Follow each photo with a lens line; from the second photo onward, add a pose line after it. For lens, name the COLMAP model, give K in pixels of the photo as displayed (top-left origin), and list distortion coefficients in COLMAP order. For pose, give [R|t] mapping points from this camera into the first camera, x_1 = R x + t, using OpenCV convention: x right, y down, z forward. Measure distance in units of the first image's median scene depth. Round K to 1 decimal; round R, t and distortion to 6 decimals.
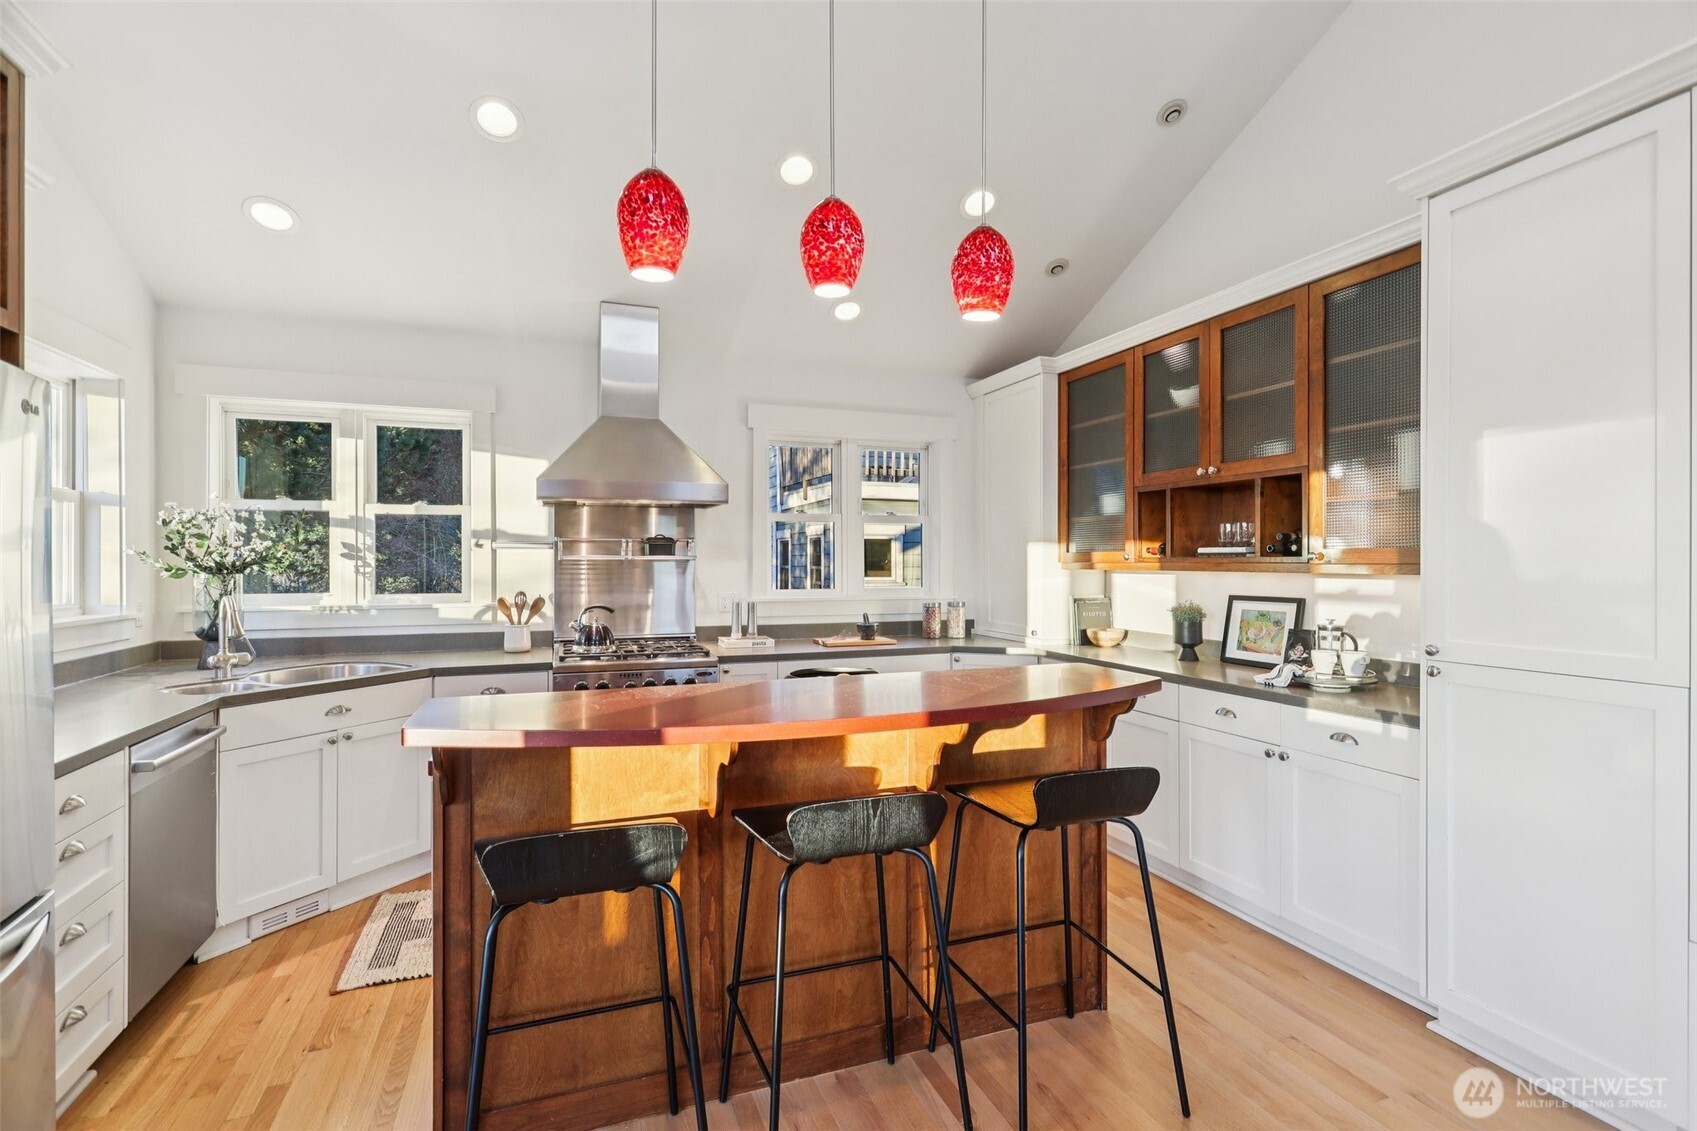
lens RADIAL K [[819.3, 0, 848.5], [0, 819.3, 565.5], [0, 0, 1]] dist [-0.001611, 0.000009]
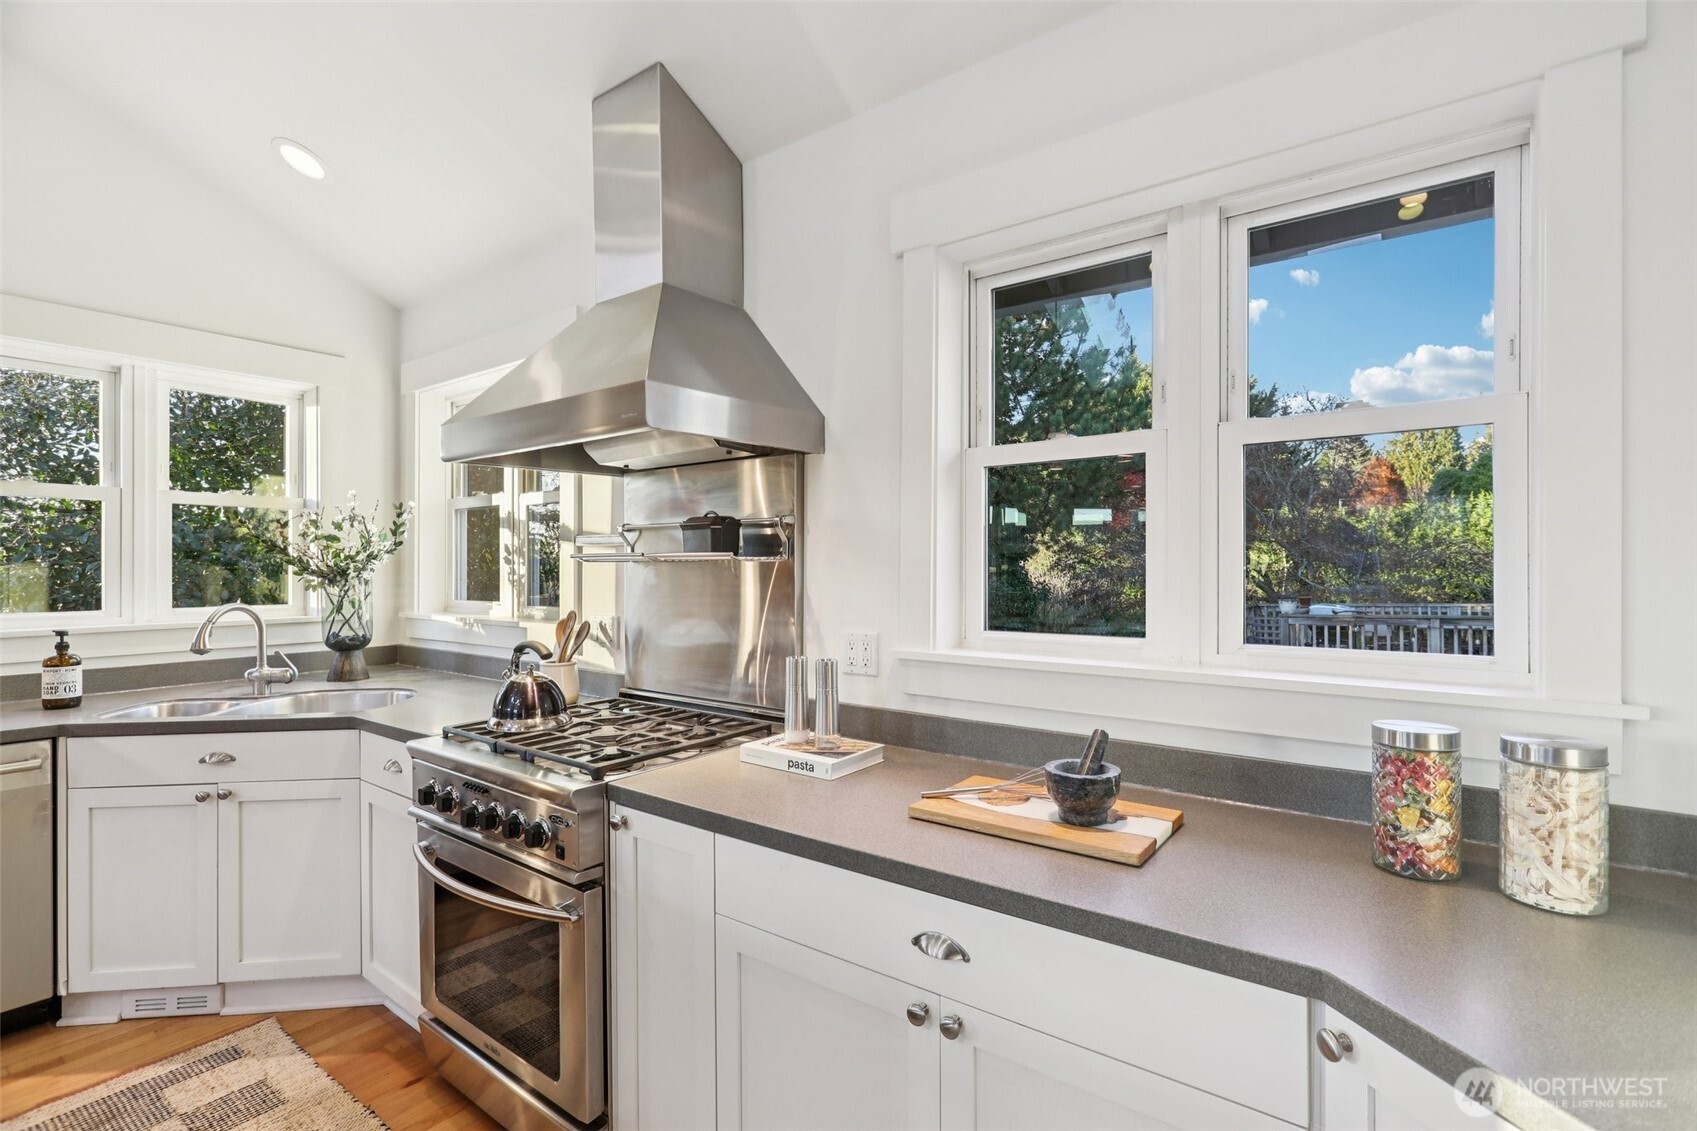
lens RADIAL K [[775.0, 0, 848.5], [0, 775.0, 565.5], [0, 0, 1]] dist [-0.001396, -0.000548]
pose [[0.558186, -0.000308, -0.829716, 0.297306], [-0.010541, 0.999917, -0.007463, -0.005218], [0.829649, 0.012912, 0.558136, 1.027938]]
